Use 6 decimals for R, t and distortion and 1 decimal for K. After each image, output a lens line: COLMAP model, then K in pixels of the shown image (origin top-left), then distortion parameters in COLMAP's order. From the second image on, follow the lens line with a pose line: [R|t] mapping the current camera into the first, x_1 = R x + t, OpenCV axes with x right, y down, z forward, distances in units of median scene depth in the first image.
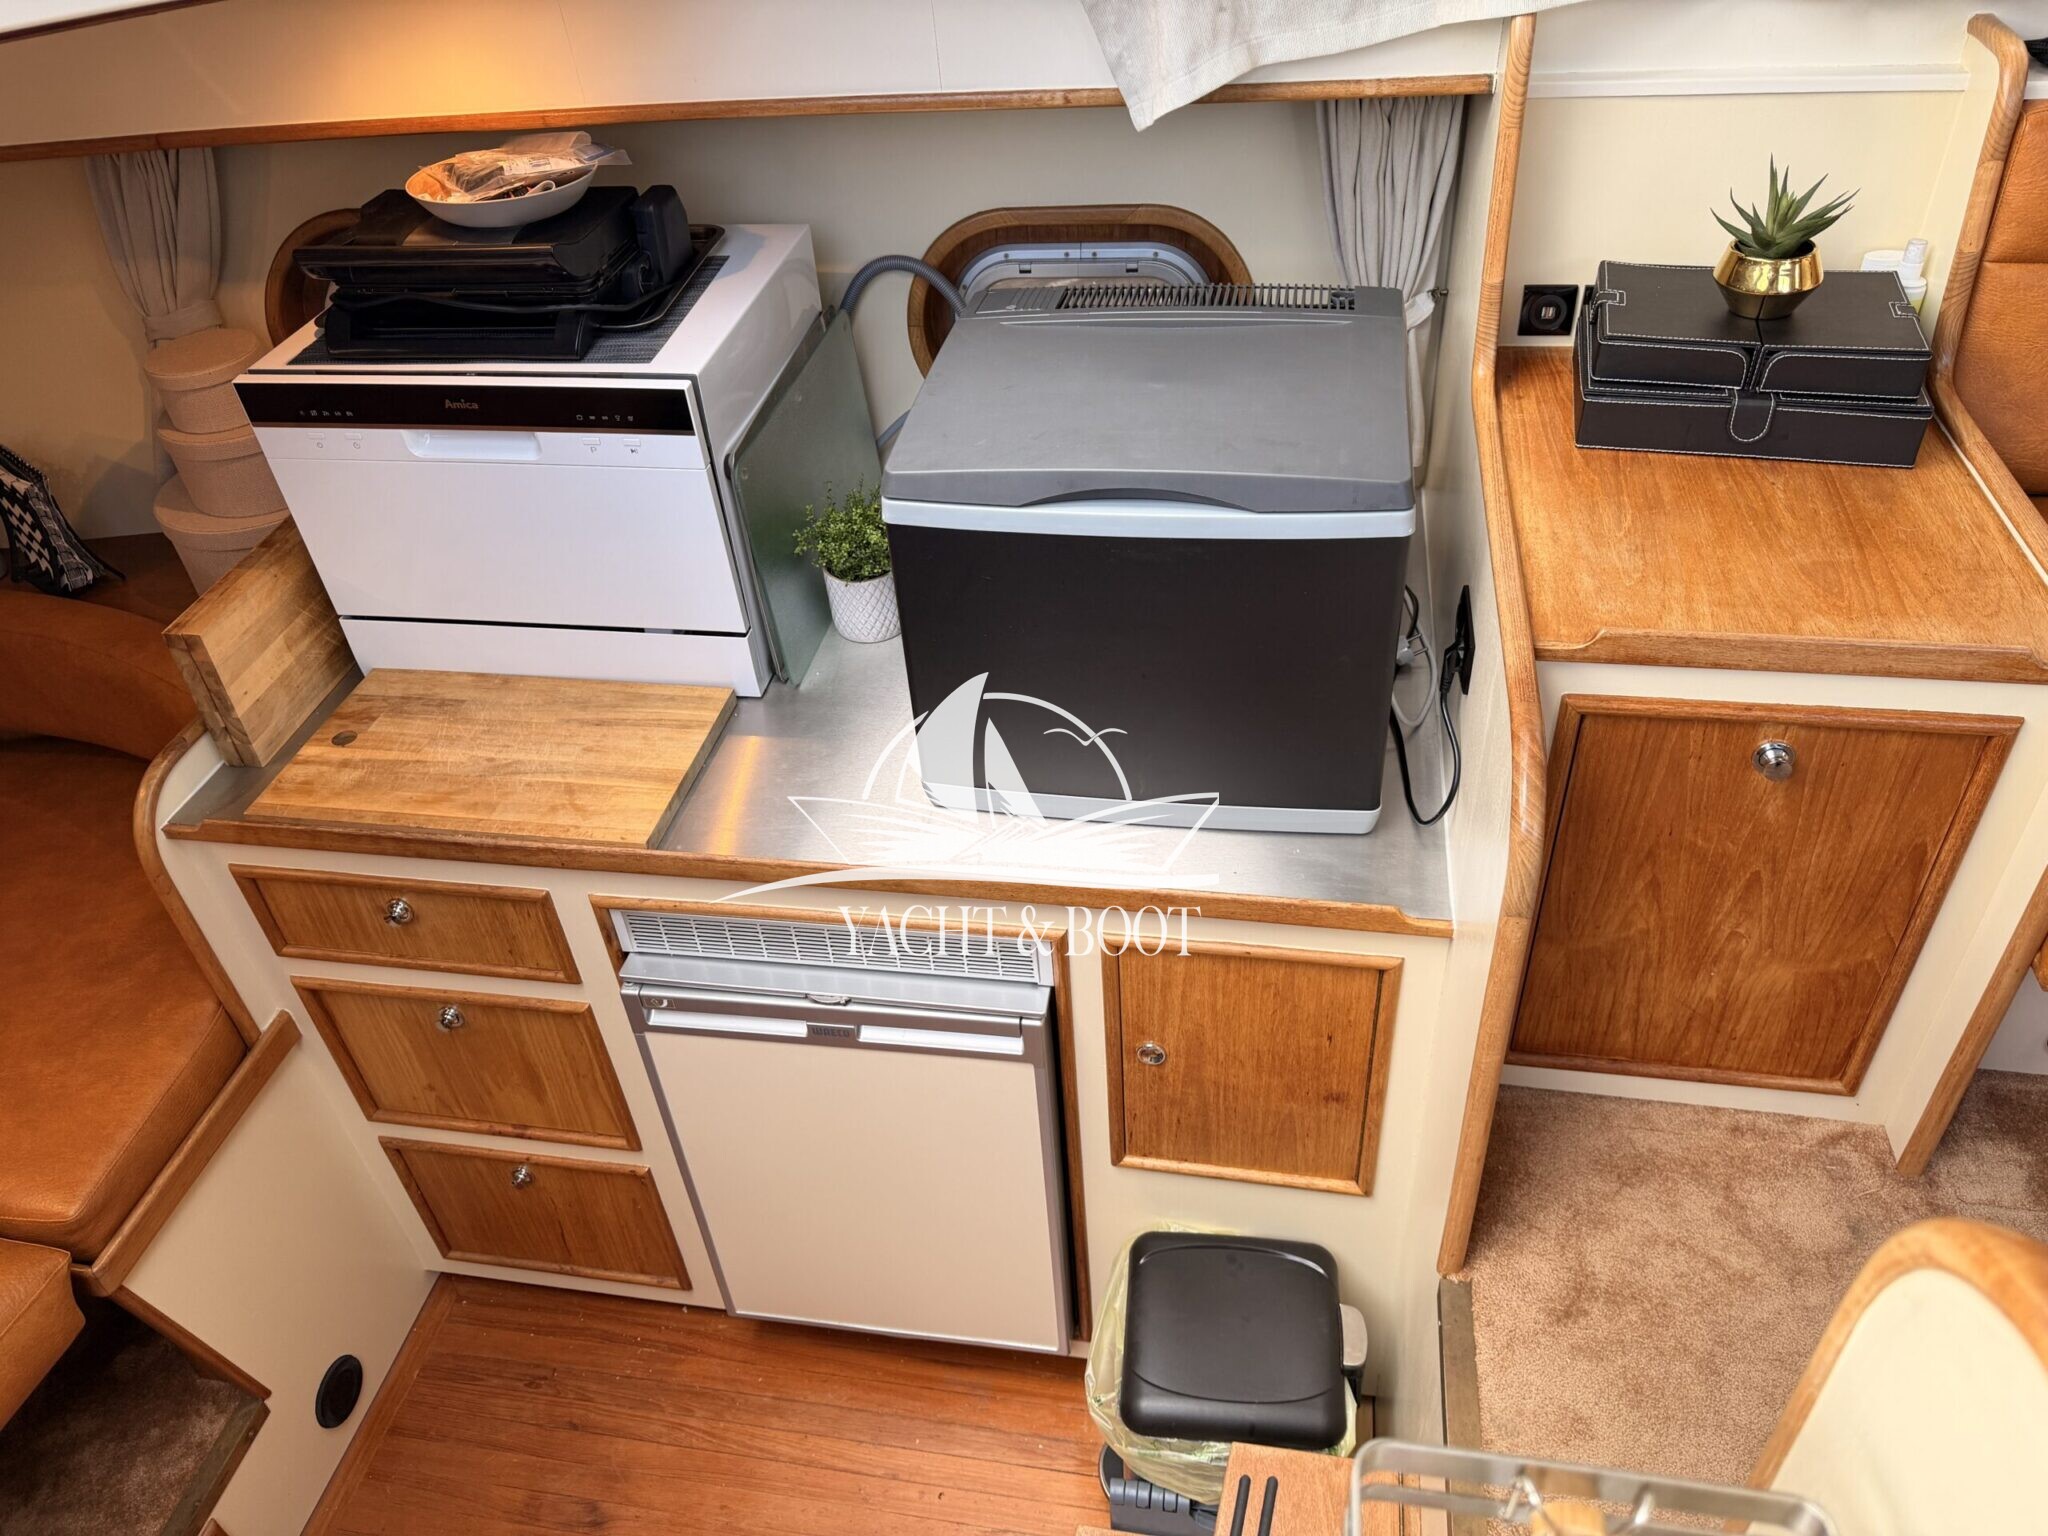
lens RADIAL K [[1457.9, 0, 1032.5], [0, 1457.9, 747.2], [0, 0, 1]] dist [0.044394, -0.057729]
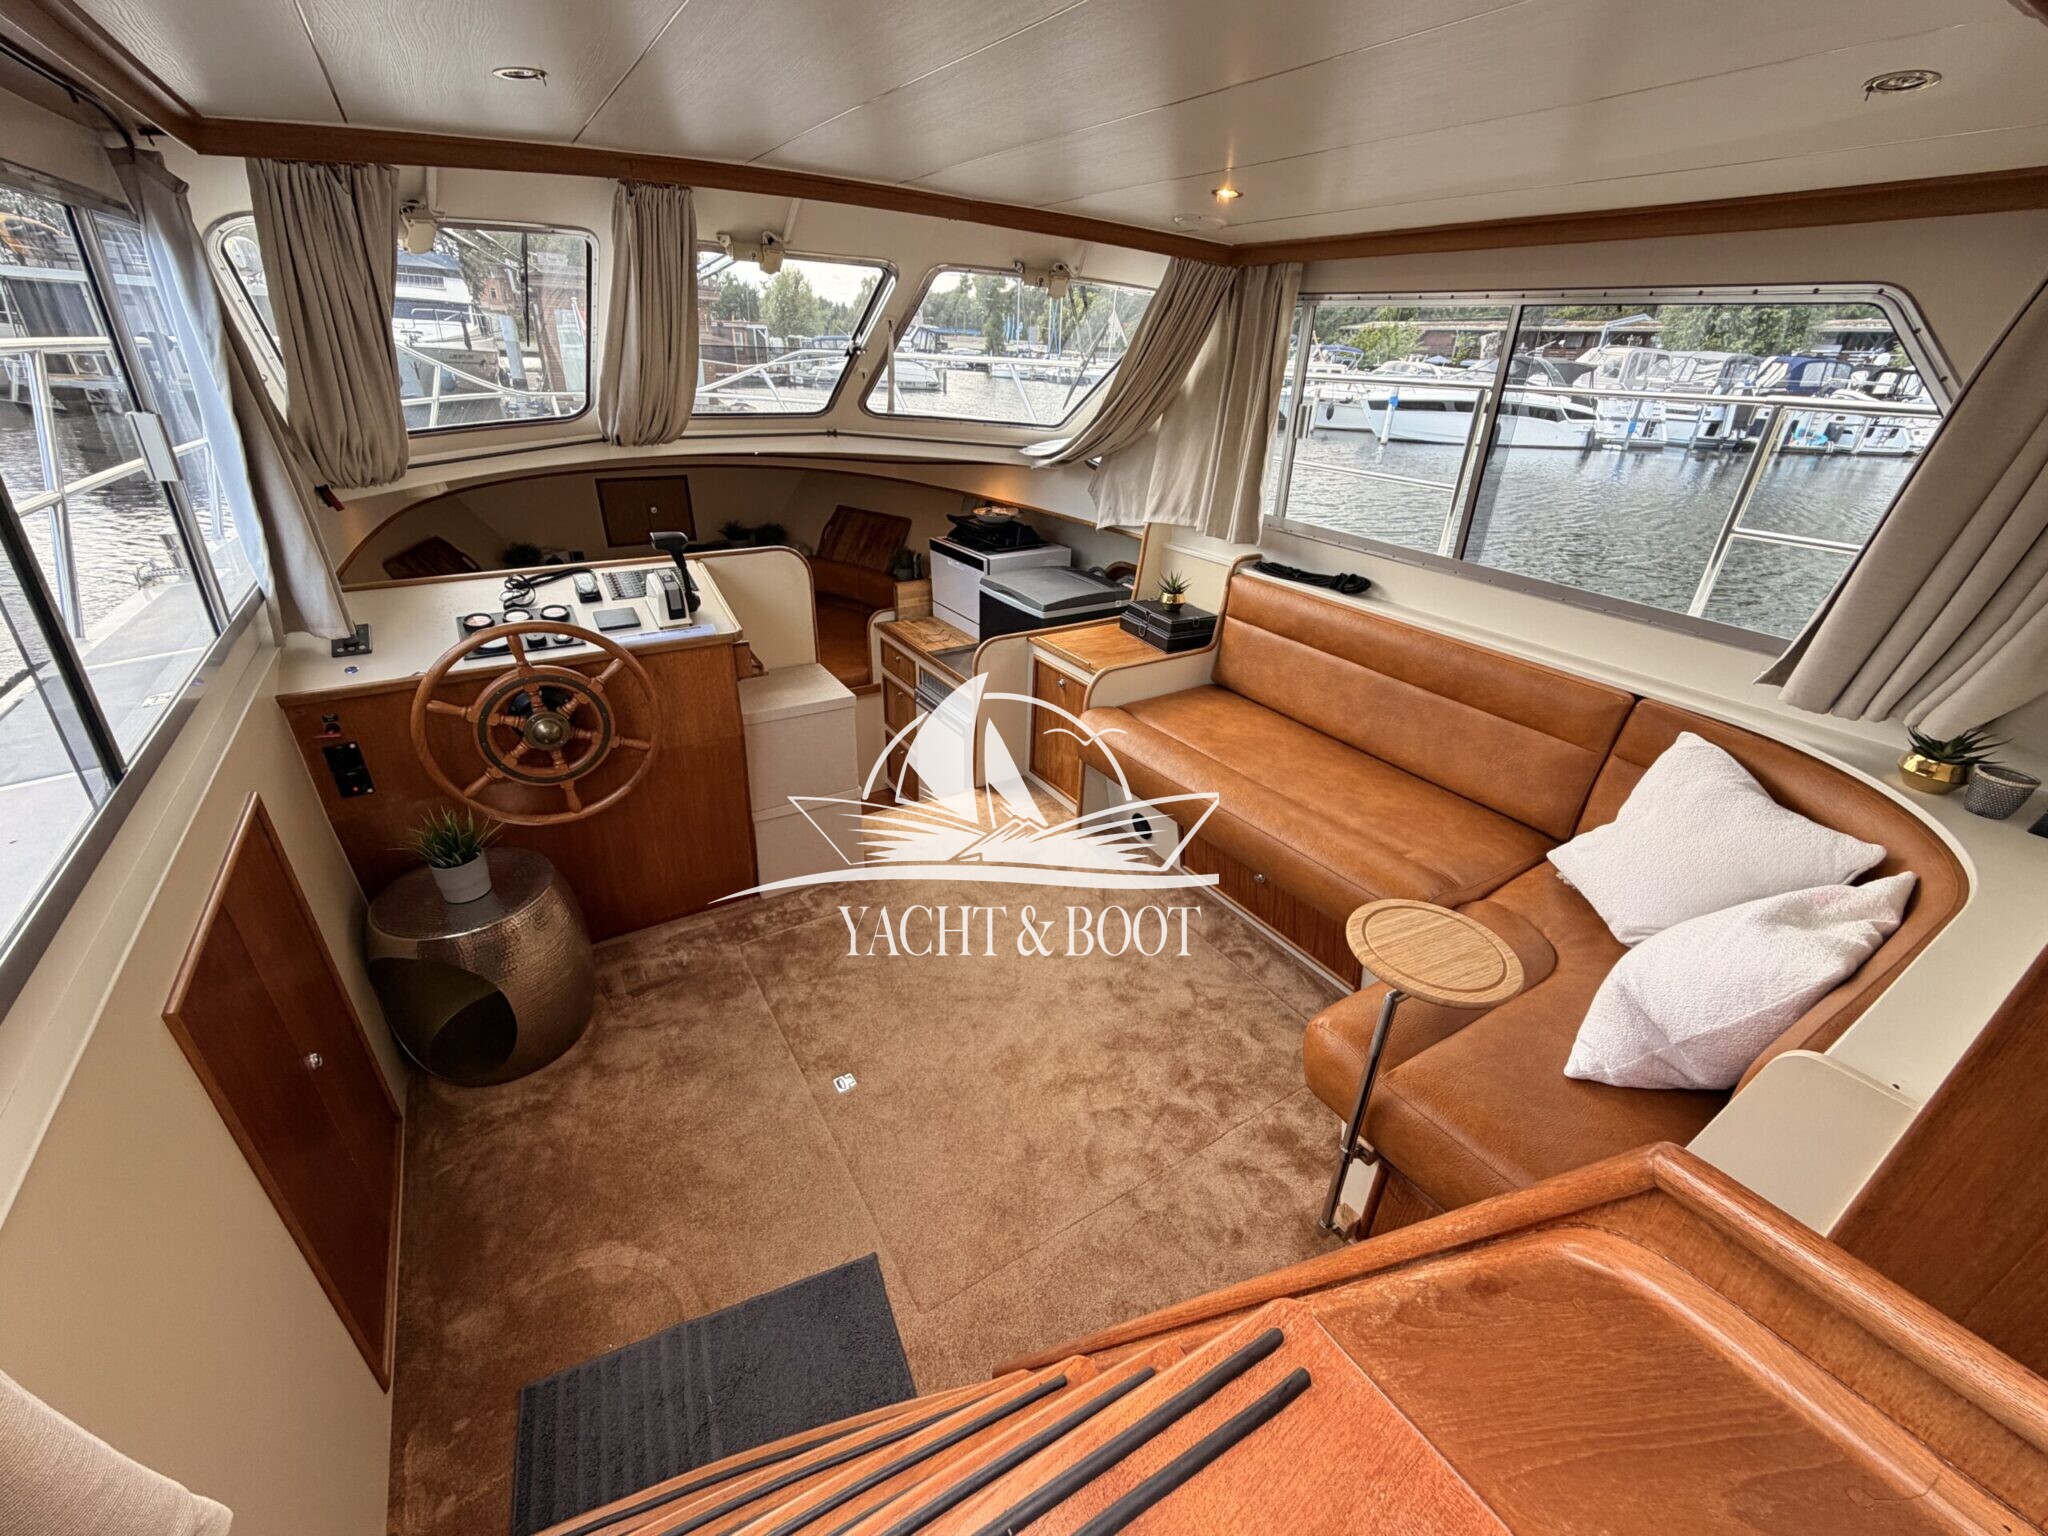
lens RADIAL K [[824.0, 0, 1009.7], [0, 824.0, 758.1], [0, 0, 1]] dist [0.000290, 0.000420]
pose [[0.663197, 0.401735, -0.631489, 1.397962], [-0.515068, 0.857138, 0.004357, 0.180508], [0.543024, 0.322370, 0.775372, -0.571099]]
